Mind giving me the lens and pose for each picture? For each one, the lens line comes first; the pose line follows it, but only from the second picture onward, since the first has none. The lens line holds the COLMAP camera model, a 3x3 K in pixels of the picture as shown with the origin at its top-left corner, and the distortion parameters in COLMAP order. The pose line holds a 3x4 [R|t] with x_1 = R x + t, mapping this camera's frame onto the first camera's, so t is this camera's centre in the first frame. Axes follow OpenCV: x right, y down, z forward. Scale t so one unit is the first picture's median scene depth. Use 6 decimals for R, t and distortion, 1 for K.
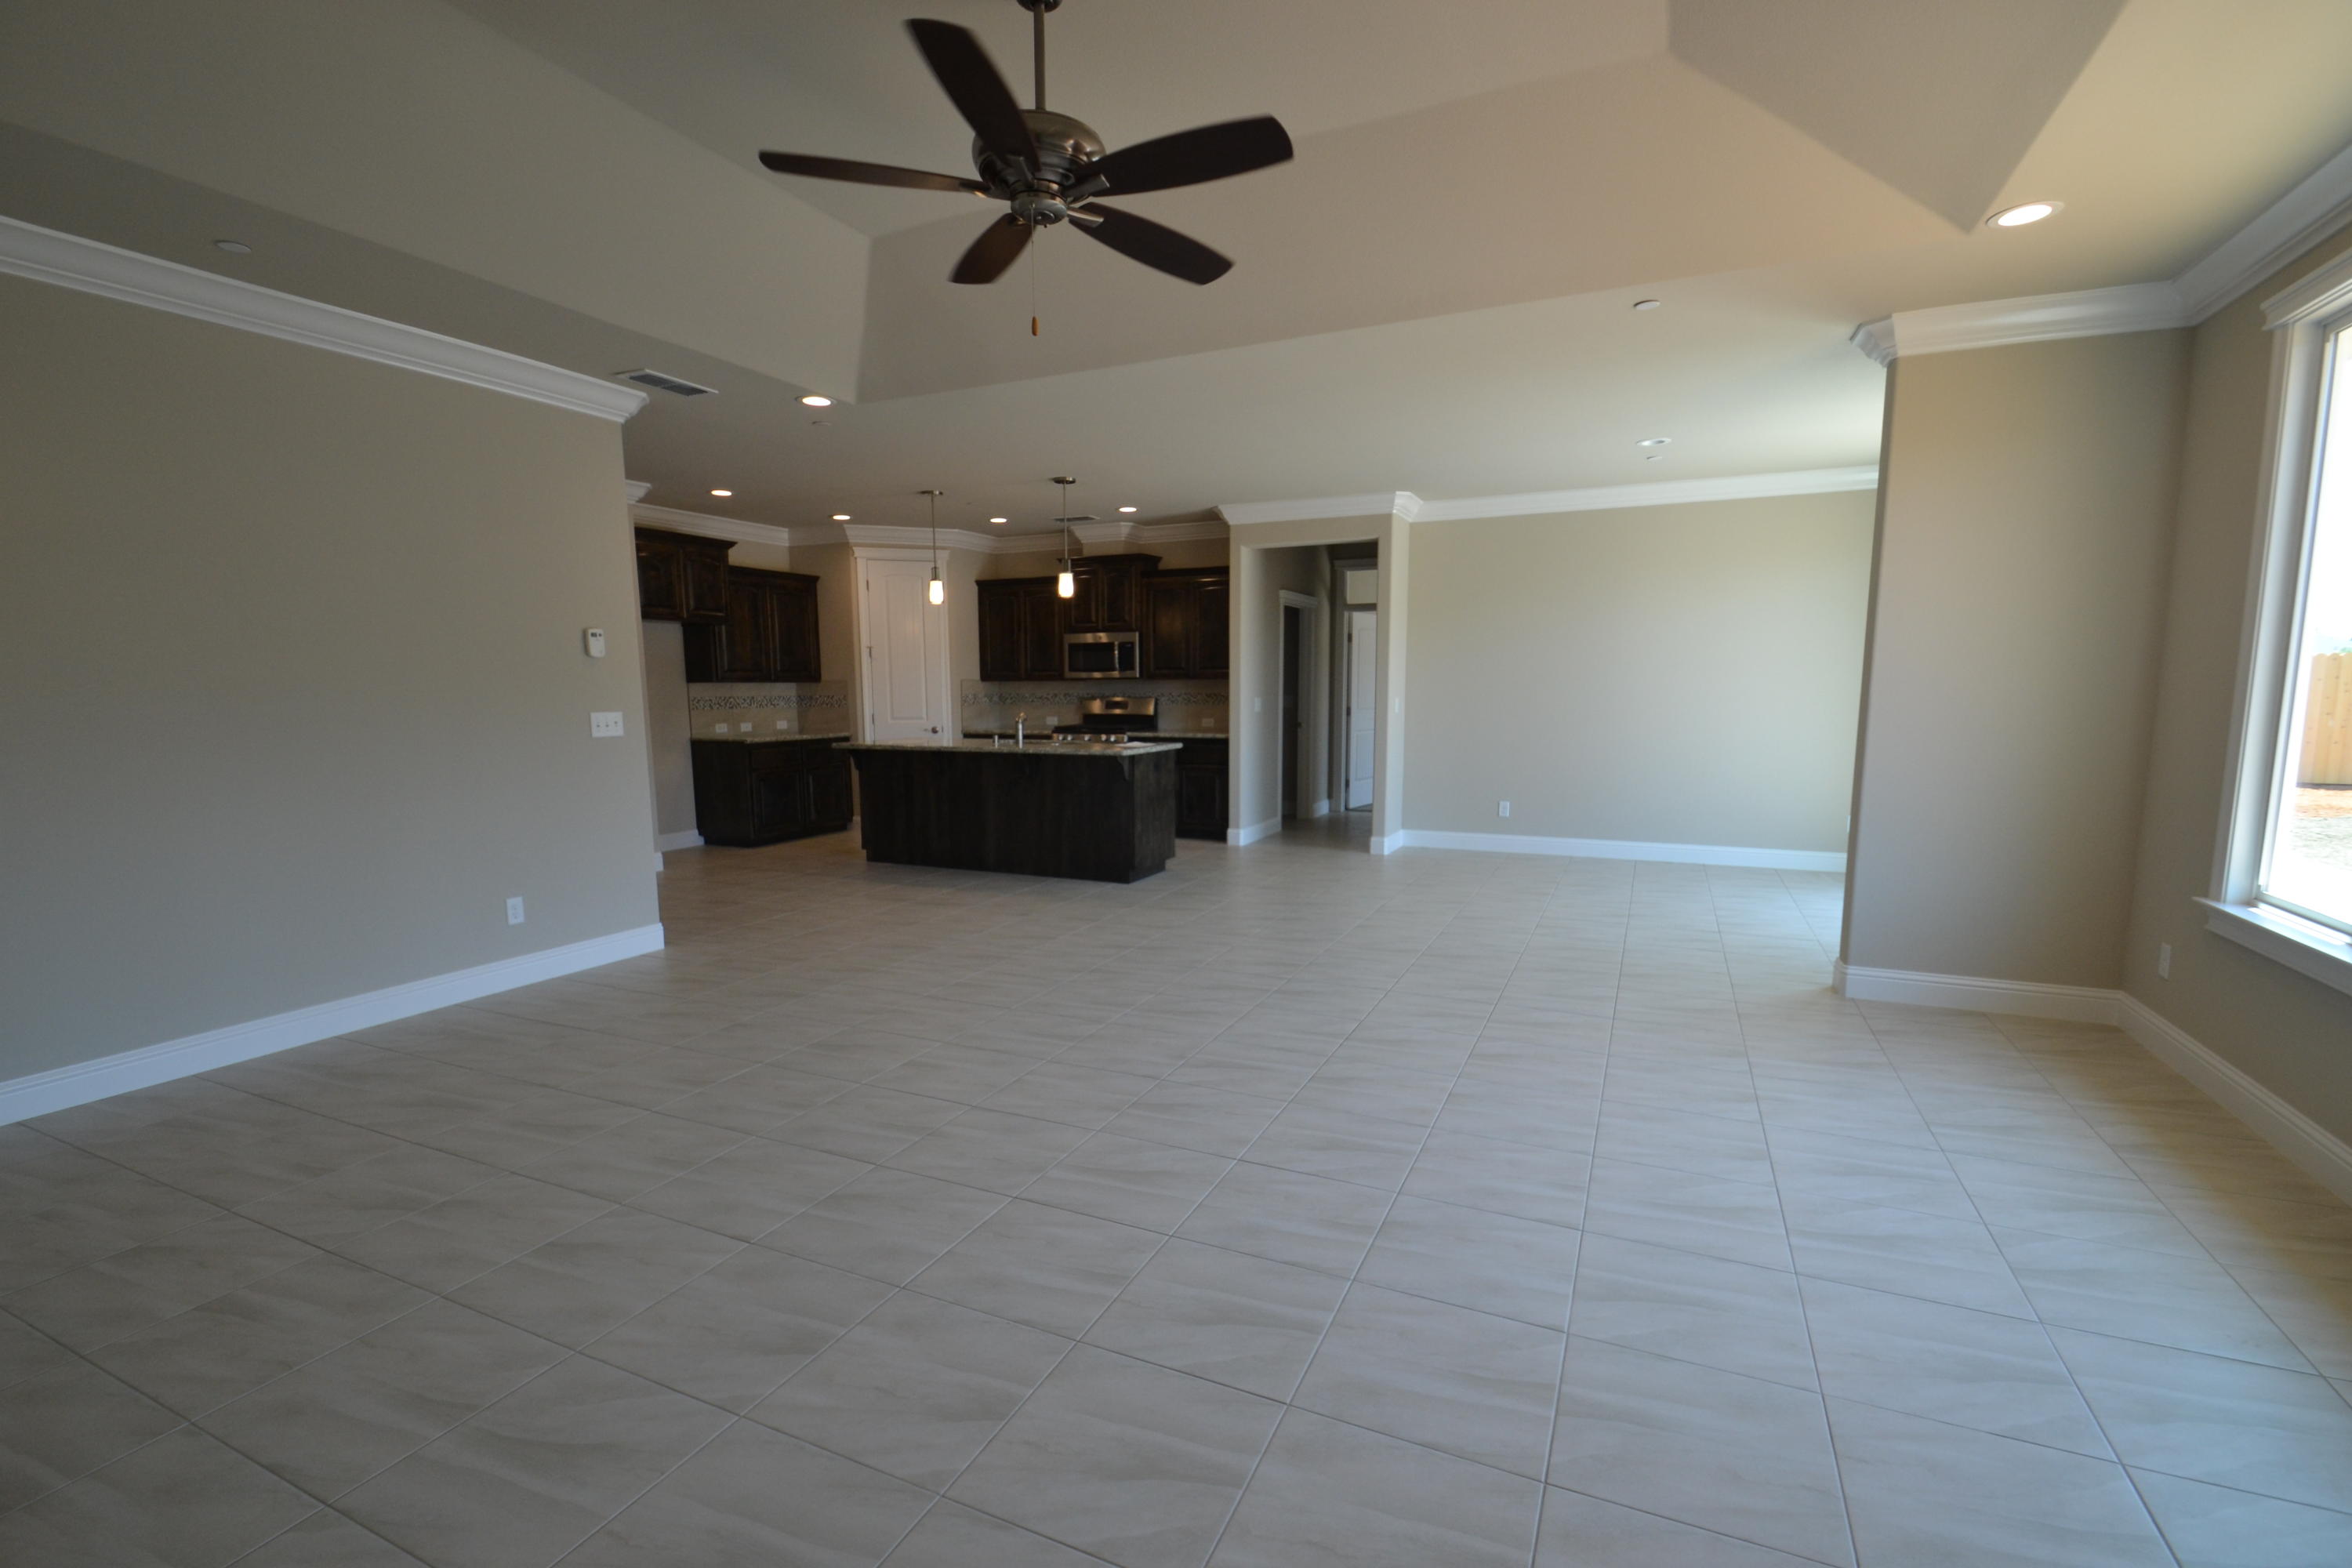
lens RADIAL K [[1046.3, 0, 1163.2], [0, 1046.3, 825.6], [0, 0, 1]] dist [0.007264, -0.011563]
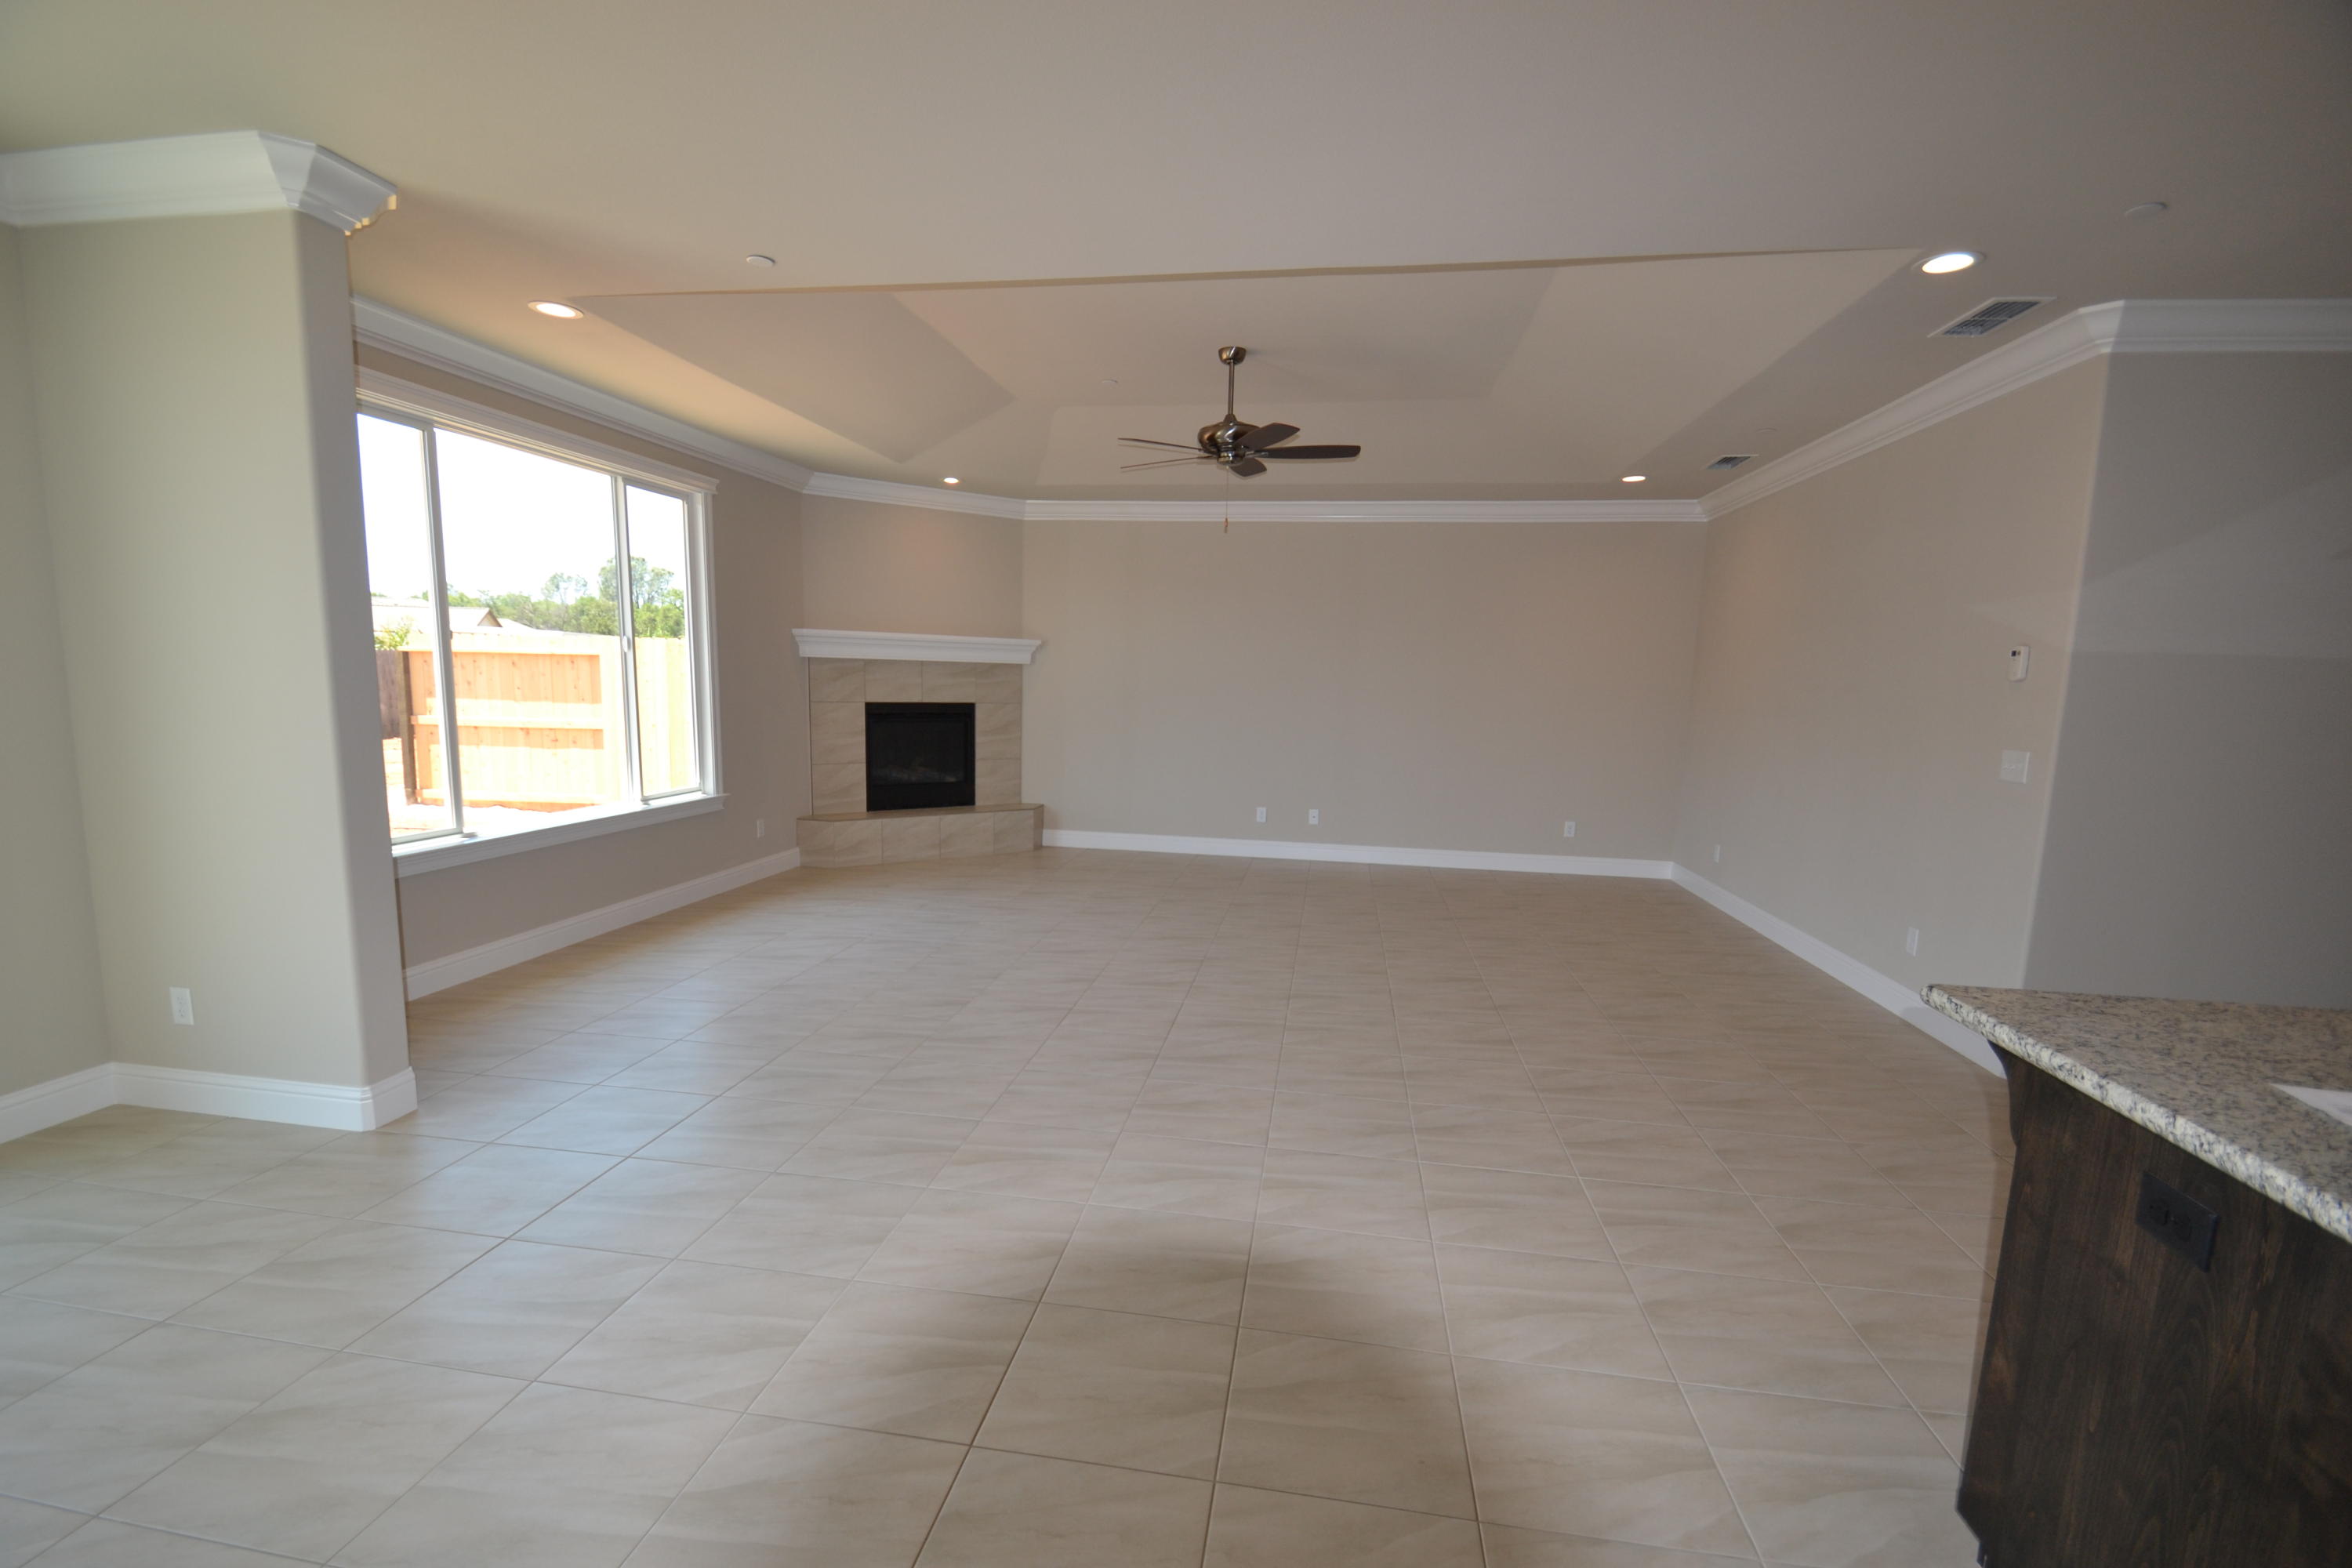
lens RADIAL K [[1046.3, 0, 1163.2], [0, 1046.3, 825.6], [0, 0, 1]] dist [0.007264, -0.011563]
pose [[-0.962355, 0.020542, -0.271018, 0.160065], [-0.055684, 0.961087, 0.270575, -0.125118], [0.266030, 0.275481, -0.923763, 0.851986]]
